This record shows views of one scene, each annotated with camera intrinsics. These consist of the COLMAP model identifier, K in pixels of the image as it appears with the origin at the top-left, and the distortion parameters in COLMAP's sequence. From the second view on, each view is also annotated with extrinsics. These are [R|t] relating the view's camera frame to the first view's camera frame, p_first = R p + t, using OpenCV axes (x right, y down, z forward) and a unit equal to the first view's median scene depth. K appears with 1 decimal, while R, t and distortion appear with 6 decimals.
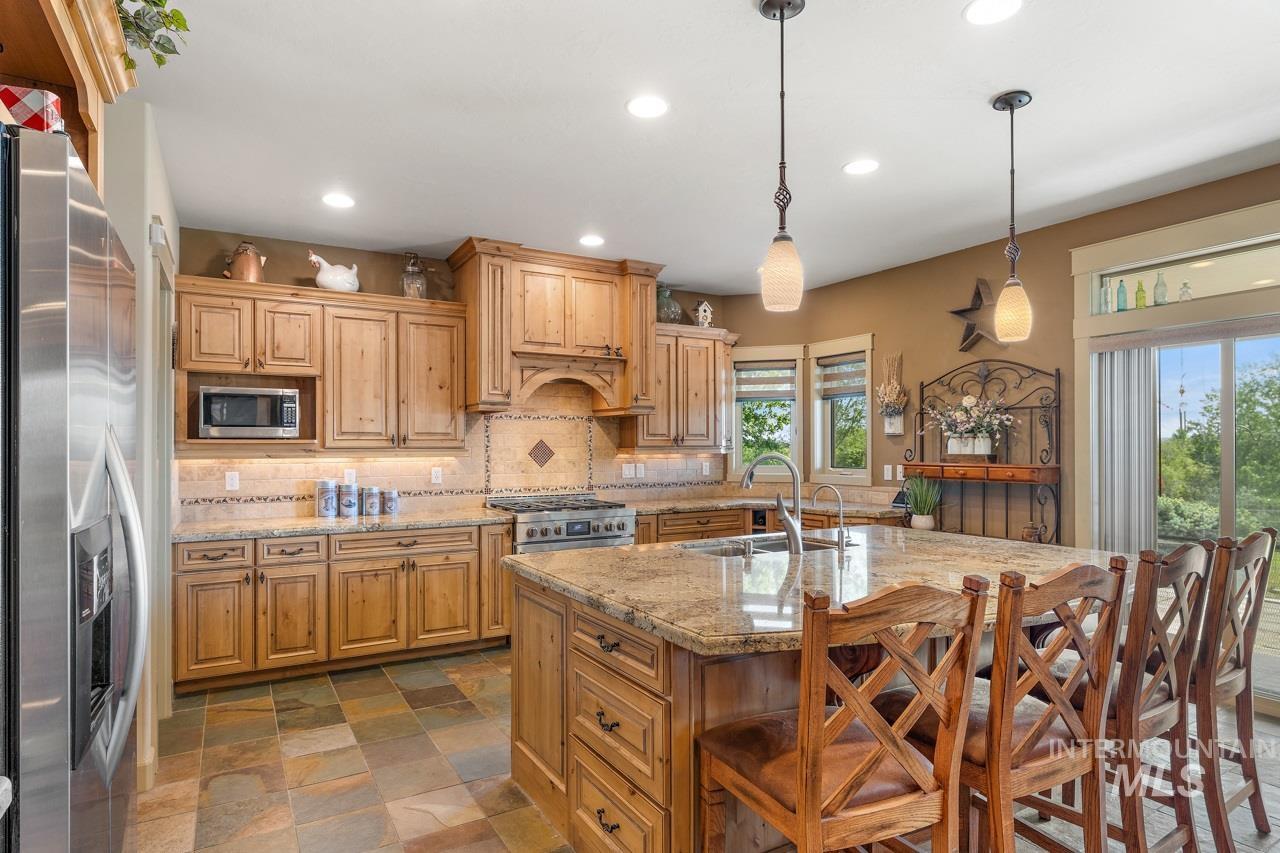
lens RADIAL K [[691.8, 0, 638.9], [0, 691.8, 438.3], [0, 0, 1]] dist [0.001418, 0.000191]
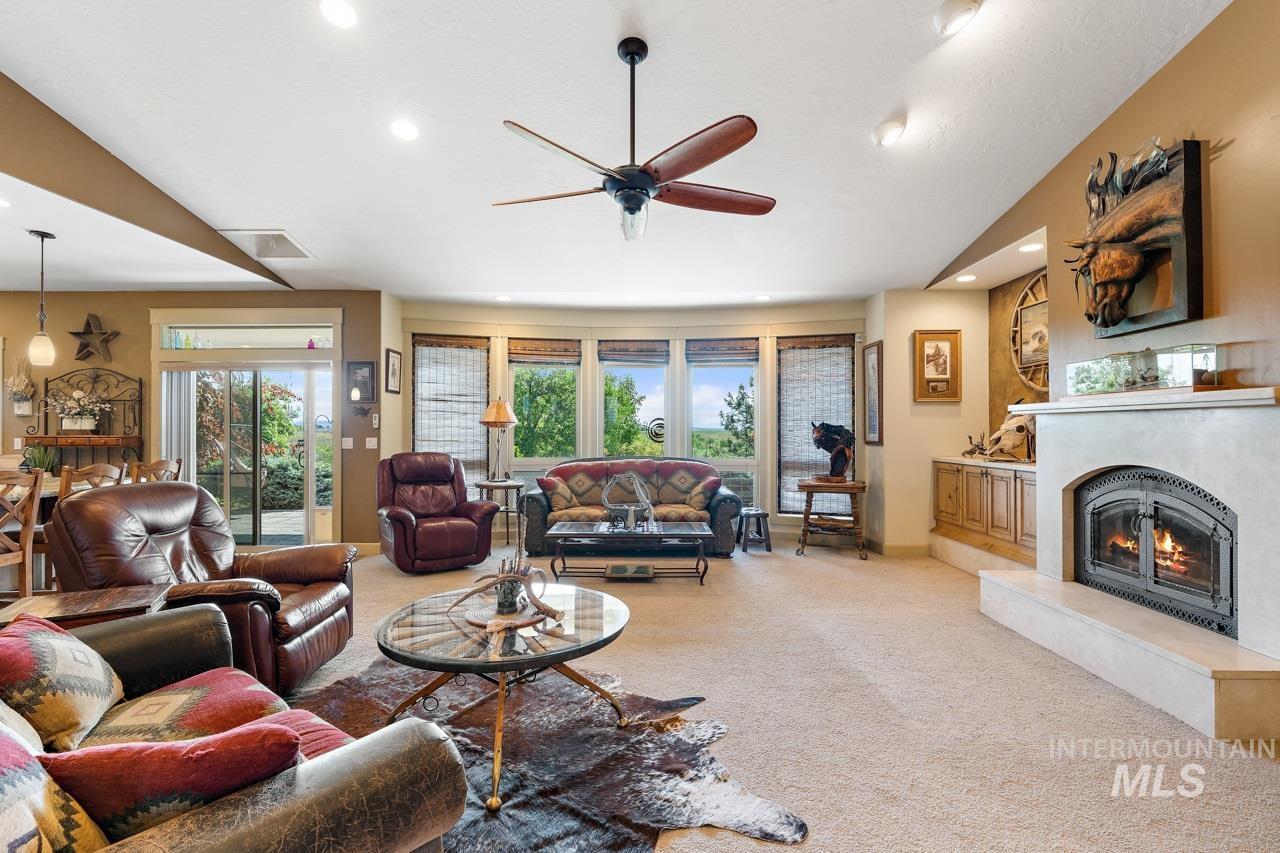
lens RADIAL K [[578.0, 0, 638.5], [0, 578.0, 423.9], [0, 0, 1]] dist [0.000990, 0.000112]
pose [[0.504960, 0.008226, 0.863103, 0.004346], [-0.010506, 0.999939, -0.003384, 0.002736], [-0.863079, -0.007359, 0.505016, -0.668806]]
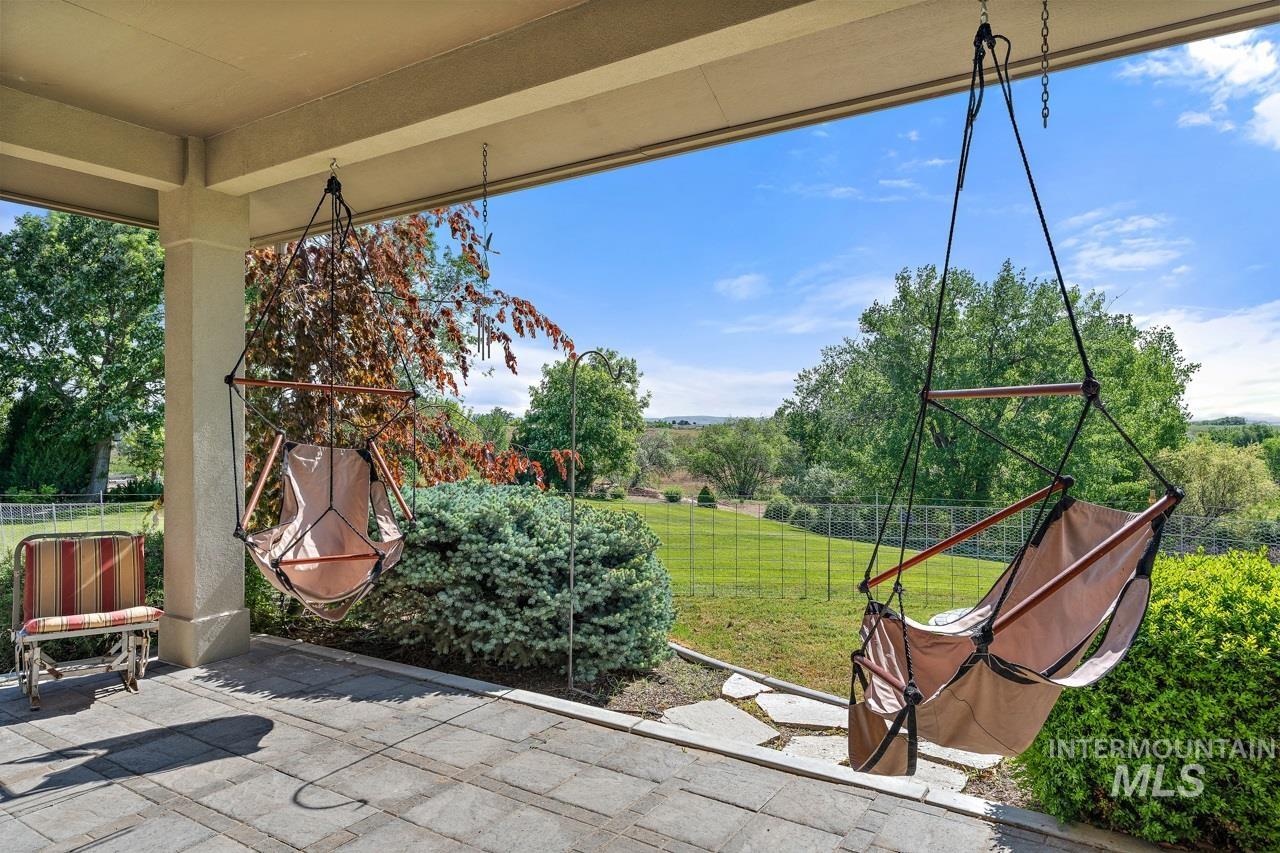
lens RADIAL K [[798.9, 0, 638.6], [0, 798.9, 426.1], [0, 0, 1]] dist [0.002539, 0.000854]
pose [[0.889261, -0.002897, 0.457392, 0.982217], [-0.001843, 0.999949, 0.009915, 0.047923], [-0.457397, -0.009660, 0.889210, 0.742744]]
